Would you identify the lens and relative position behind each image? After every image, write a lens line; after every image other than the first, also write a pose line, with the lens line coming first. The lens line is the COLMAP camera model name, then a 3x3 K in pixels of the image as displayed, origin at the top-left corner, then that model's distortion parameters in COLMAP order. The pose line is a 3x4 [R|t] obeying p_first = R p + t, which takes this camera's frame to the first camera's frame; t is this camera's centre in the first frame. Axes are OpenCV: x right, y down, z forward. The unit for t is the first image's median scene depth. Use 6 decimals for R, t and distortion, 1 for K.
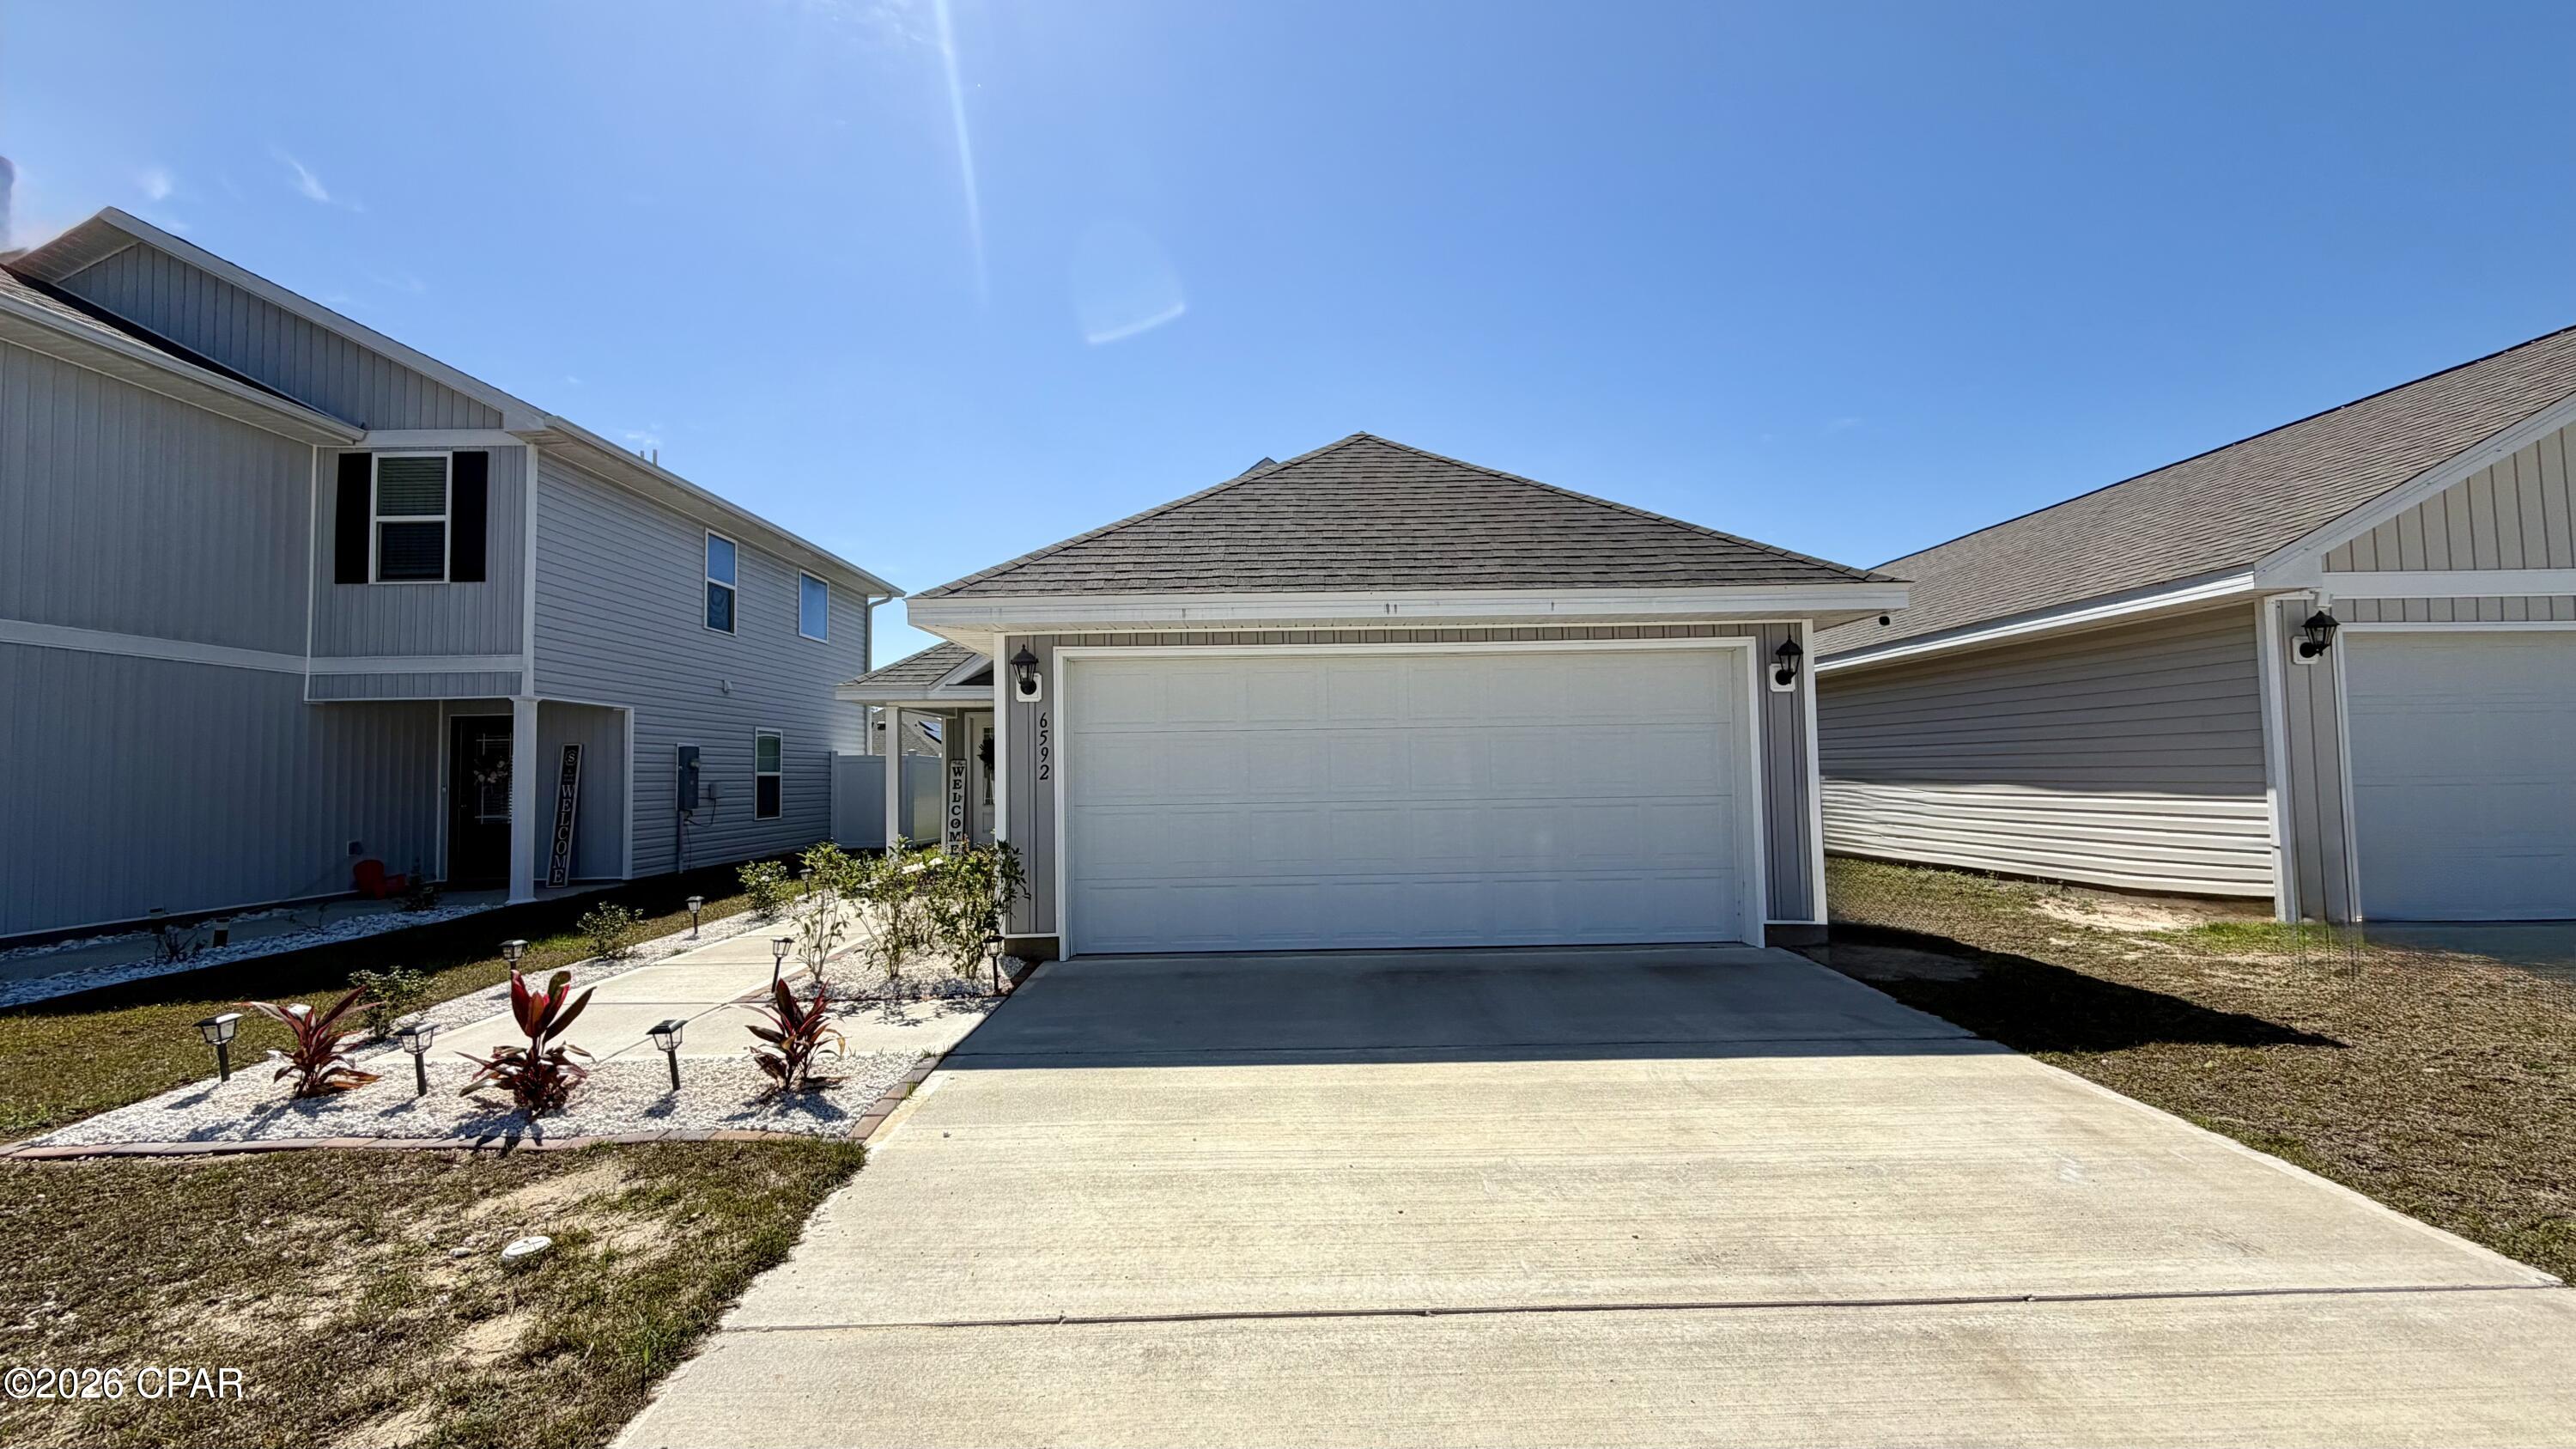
lens RADIAL K [[1030.7, 0, 1285.5], [0, 1030.7, 723.6], [0, 0, 1]] dist [0.001459, -0.000121]
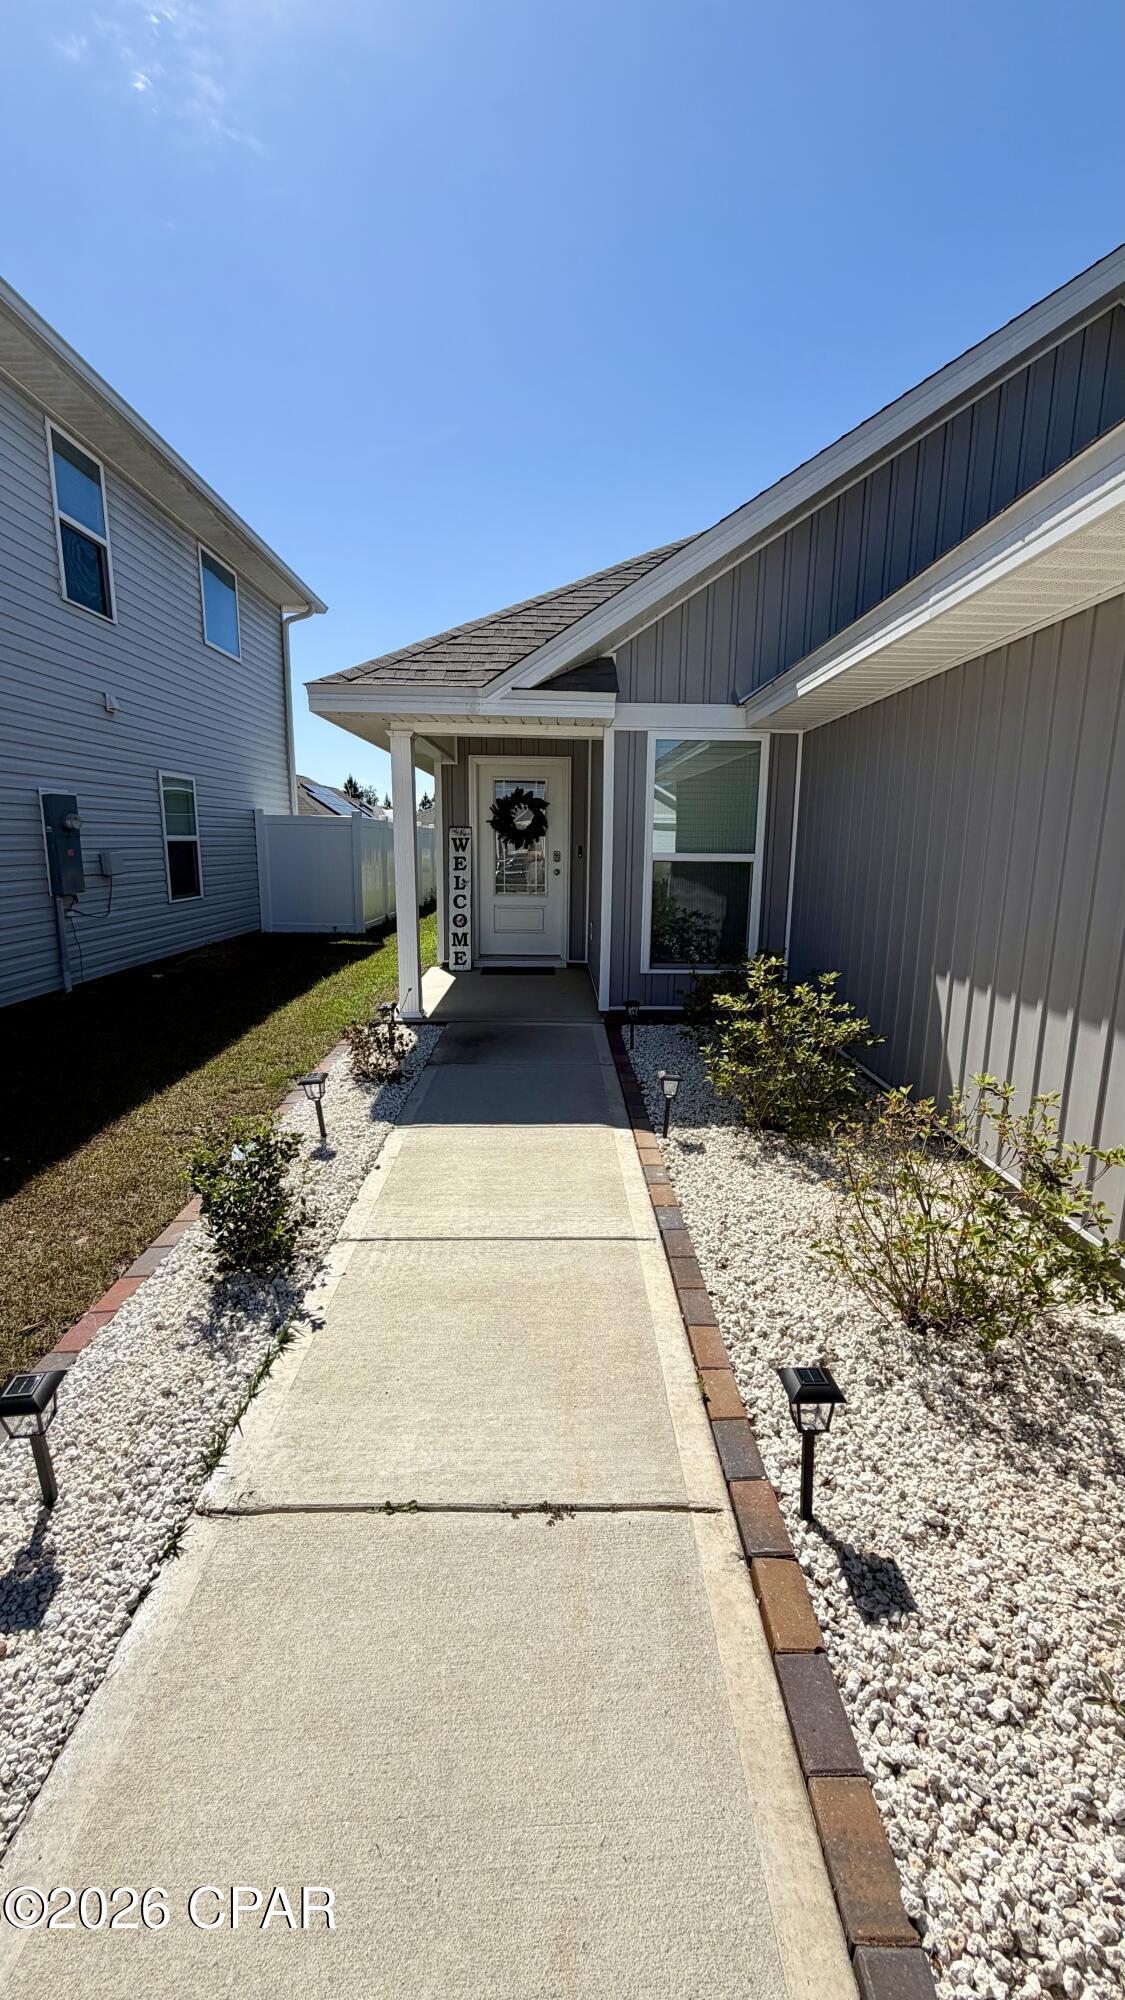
lens RADIAL K [[800.1, 0, 566.1], [0, 800.1, 994.9], [0, 0, 1]] dist [0.001459, -0.000121]
pose [[0.999557, 0.029684, -0.002109, -0.242550], [-0.028305, 0.970232, 0.240519, 0.013491], [0.009186, -0.240353, 0.970642, 0.459179]]
